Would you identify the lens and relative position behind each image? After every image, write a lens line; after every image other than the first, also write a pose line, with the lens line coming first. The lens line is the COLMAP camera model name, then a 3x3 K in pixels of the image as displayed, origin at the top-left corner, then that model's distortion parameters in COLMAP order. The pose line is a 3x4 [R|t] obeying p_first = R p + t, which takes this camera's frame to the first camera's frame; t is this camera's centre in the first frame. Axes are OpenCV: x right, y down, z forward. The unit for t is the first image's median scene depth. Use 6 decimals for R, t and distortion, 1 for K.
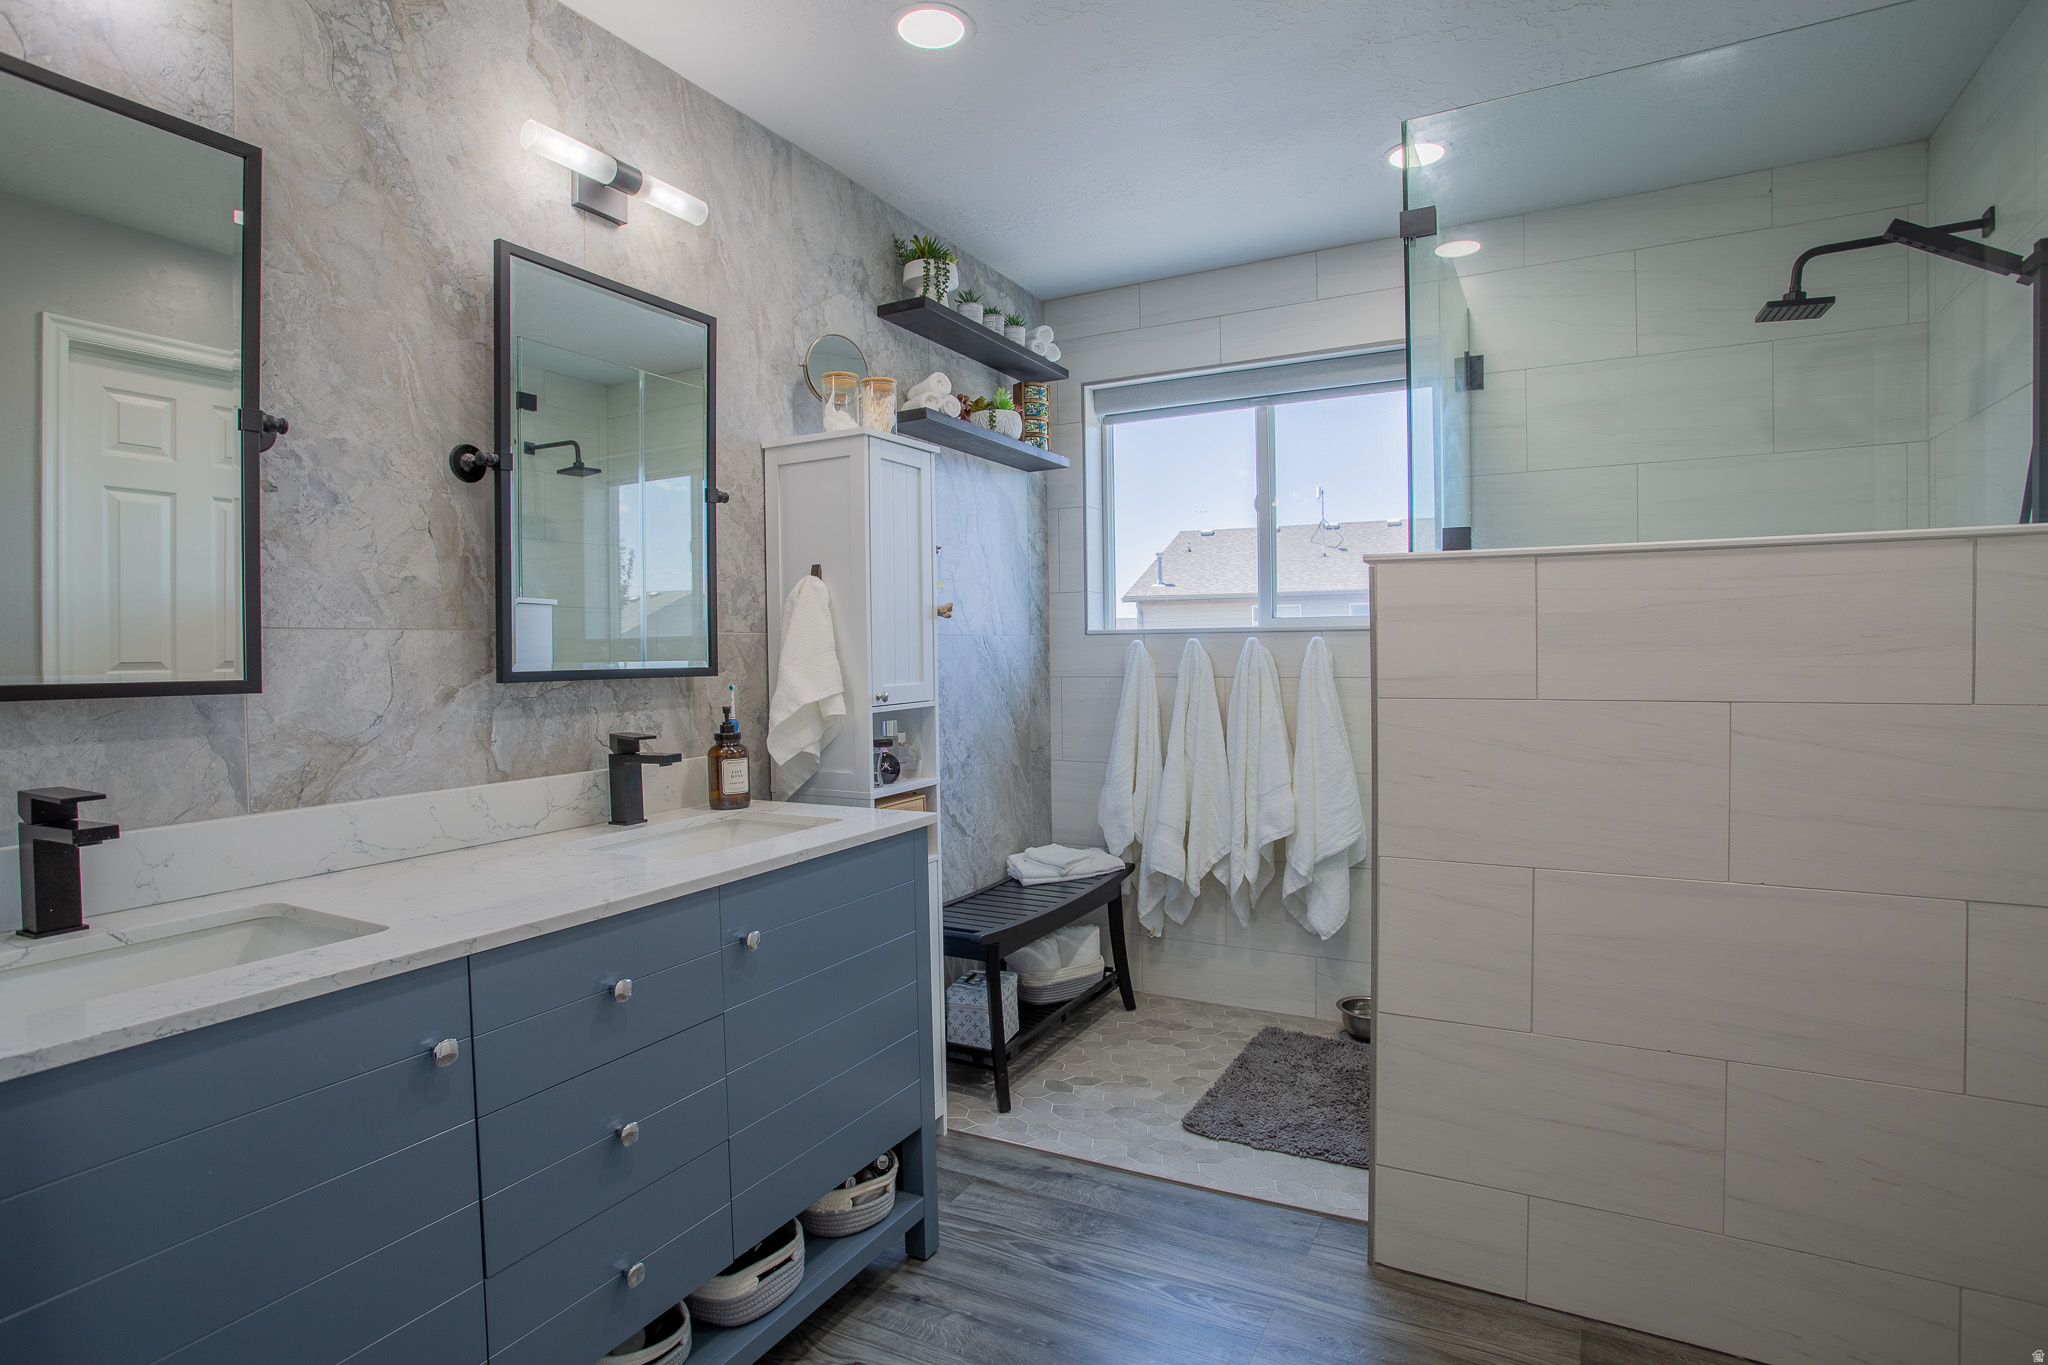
lens RADIAL K [[1019.6, 0, 1024.0], [0, 1019.6, 682.5], [0, 0, 1]] dist [-0.065288, 0.027209]
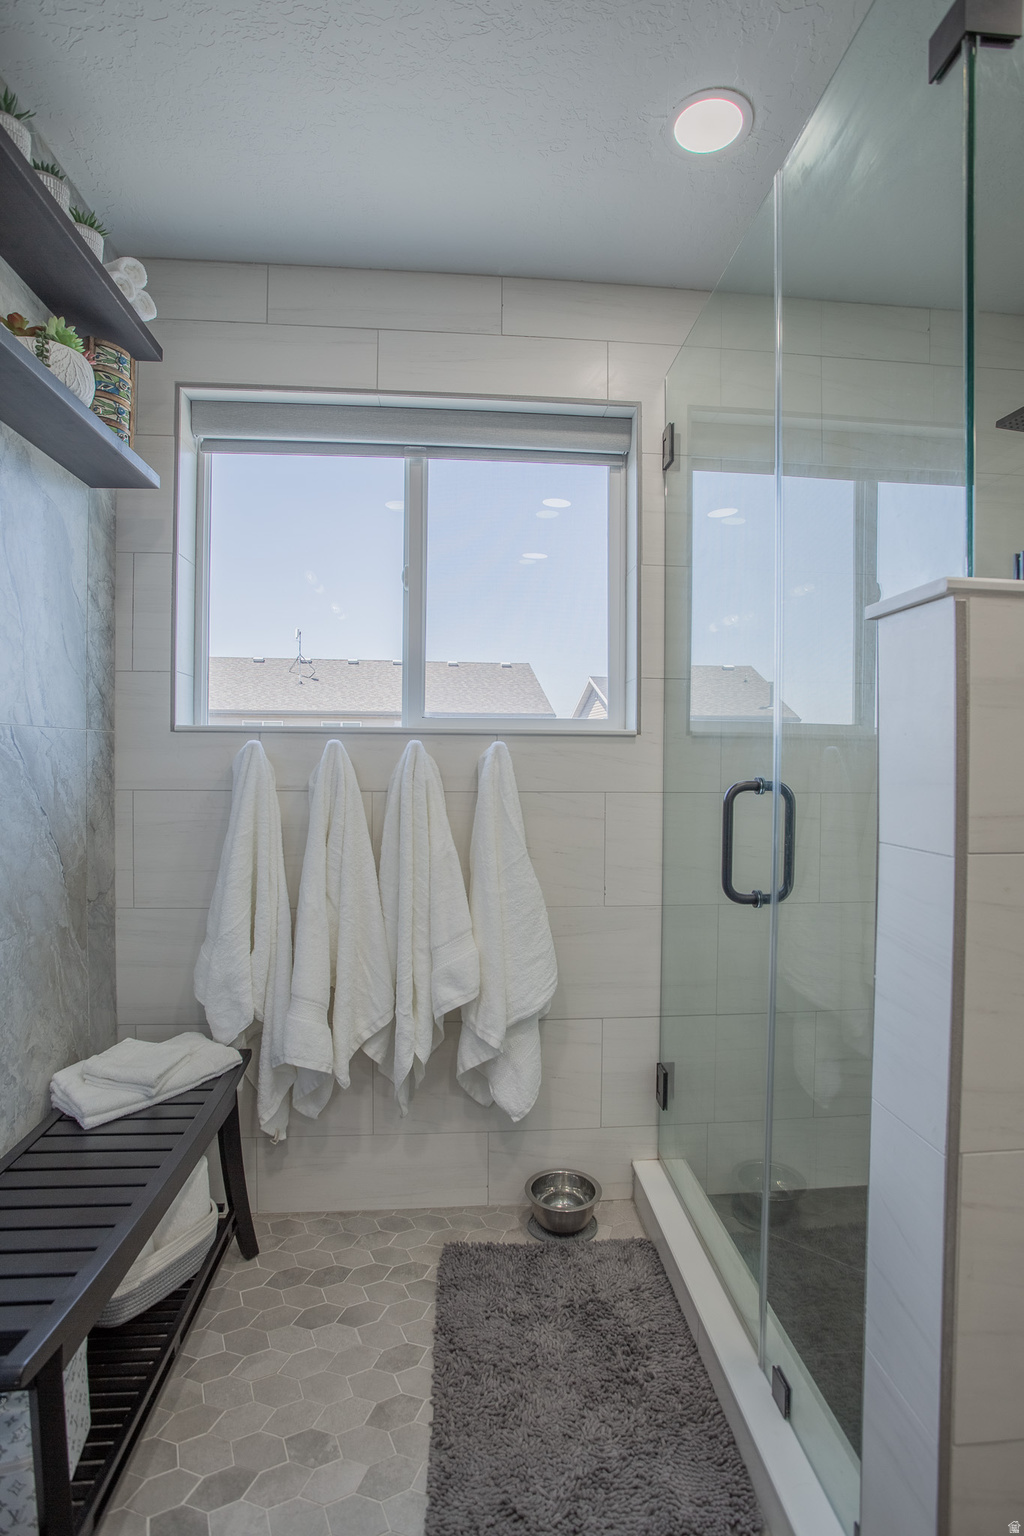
lens RADIAL K [[764.7, 0, 512.0], [0, 764.7, 768.0], [0, 0, 1]] dist [-0.065288, 0.027209]
pose [[0.837022, 0.011313, 0.547053, -0.031878], [-0.001426, 0.999828, -0.018494, -0.012519], [-0.547168, 0.014700, 0.836894, 0.456691]]
